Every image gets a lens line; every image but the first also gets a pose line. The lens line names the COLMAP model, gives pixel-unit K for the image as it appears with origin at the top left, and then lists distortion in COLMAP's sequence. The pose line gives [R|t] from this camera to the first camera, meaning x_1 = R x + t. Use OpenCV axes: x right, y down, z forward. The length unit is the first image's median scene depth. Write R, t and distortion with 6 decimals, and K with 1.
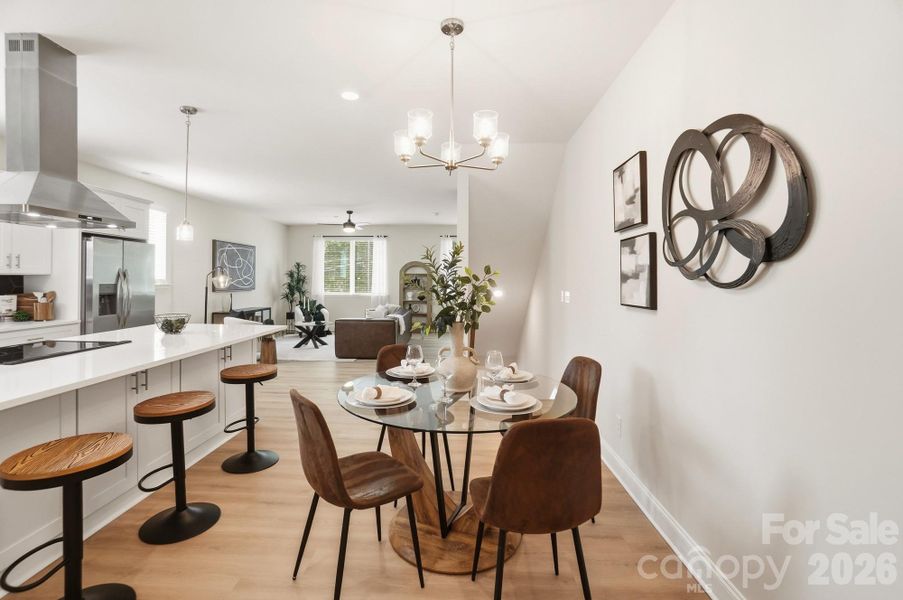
lens RADIAL K [[410.9, 0, 449.6], [0, 410.9, 276.6], [0, 0, 1]] dist [-0.065191, 0.024208]
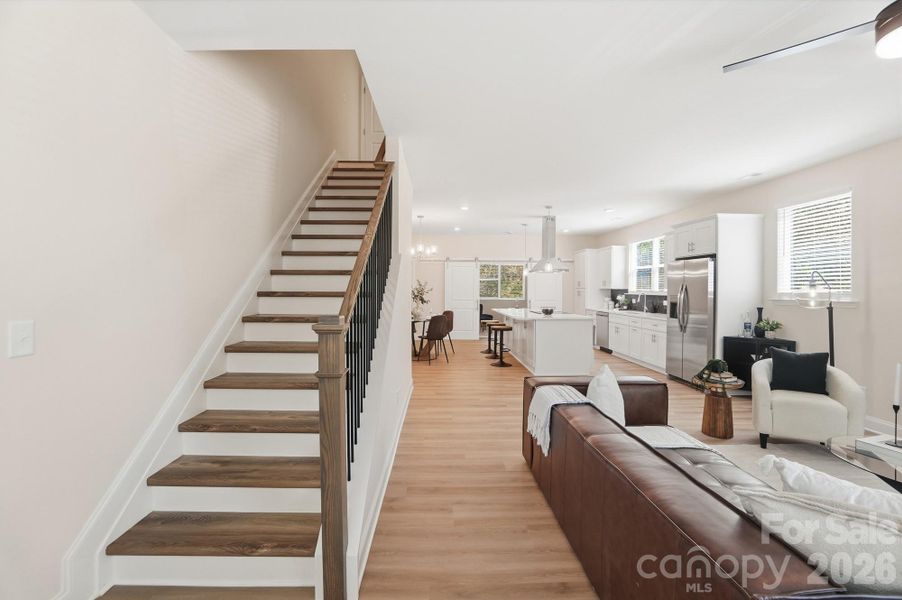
lens RADIAL K [[403.0, 0, 446.1], [0, 403.0, 288.5], [0, 0, 1]] dist [-0.063415, 0.022522]
pose [[-0.998873, -0.010166, -0.046369, -0.028750], [-0.009822, 0.999923, -0.007639, 0.013505], [0.046443, -0.007175, -0.998895, 2.203181]]
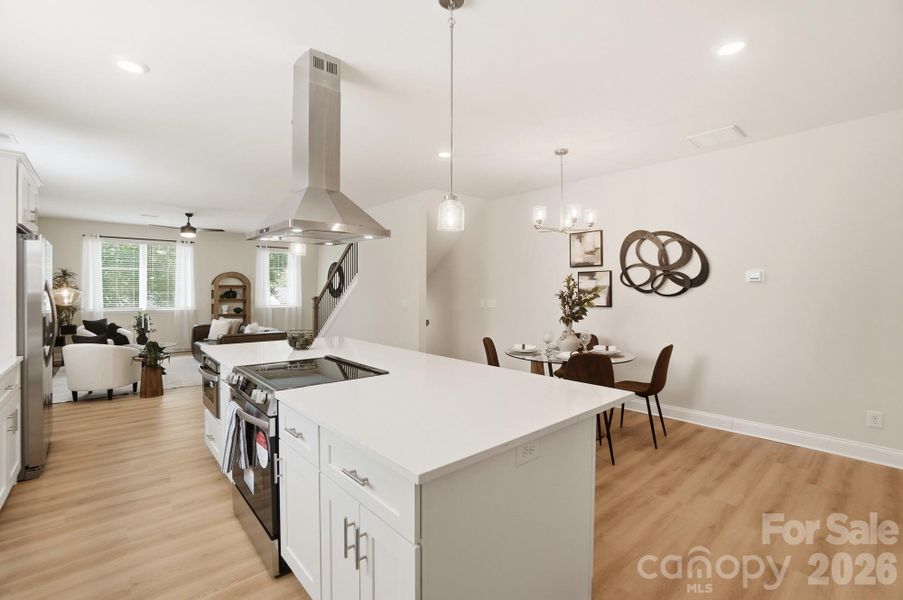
lens RADIAL K [[403.5, 0, 446.6], [0, 403.5, 288.5], [0, 0, 1]] dist [-0.063415, 0.022522]
pose [[0.735967, -0.000328, 0.677017, -0.768969], [-0.003260, 0.999987, 0.004030, -0.010507], [-0.677010, -0.005173, 0.735956, 0.019888]]
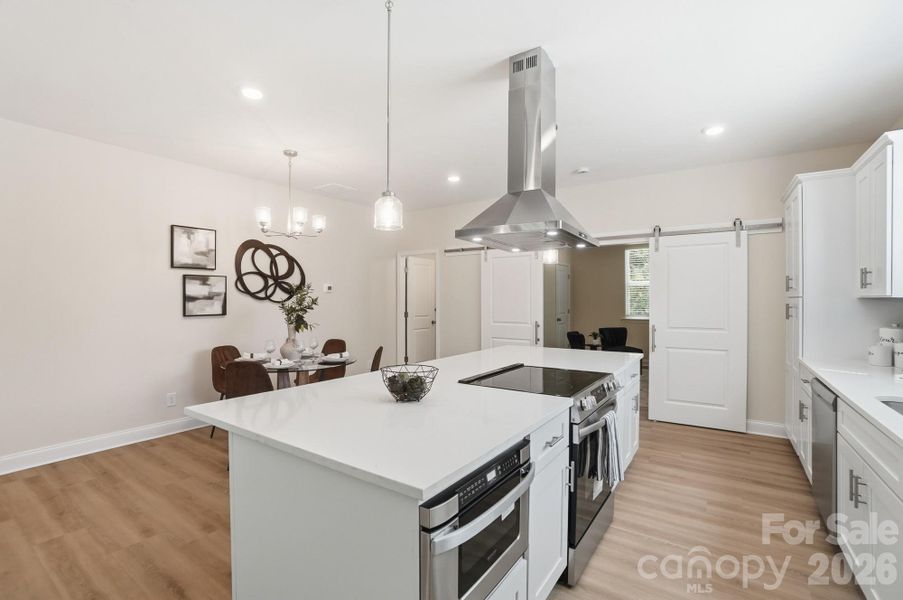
lens RADIAL K [[410.5, 0, 446.5], [0, 410.5, 297.5], [0, 0, 1]] dist [-0.064722, 0.024539]
pose [[-0.834706, -0.002016, 0.550692, -0.738086], [-0.008135, 0.999929, -0.008671, 0.001498], [-0.550635, -0.011718, -0.834664, 1.016193]]
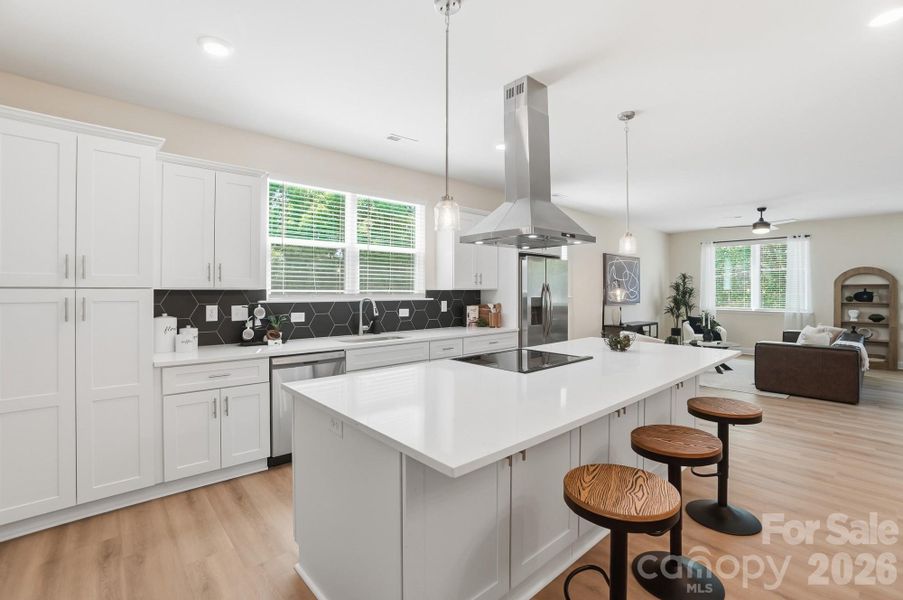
lens RADIAL K [[411.8, 0, 448.0], [0, 411.8, 291.3], [0, 0, 1]] dist [-0.064392, 0.024921]
pose [[0.685244, 0.000057, -0.728313, -0.182155], [0.005877, 0.999967, 0.005607, -0.006623], [0.728290, -0.008122, 0.685221, 0.023022]]
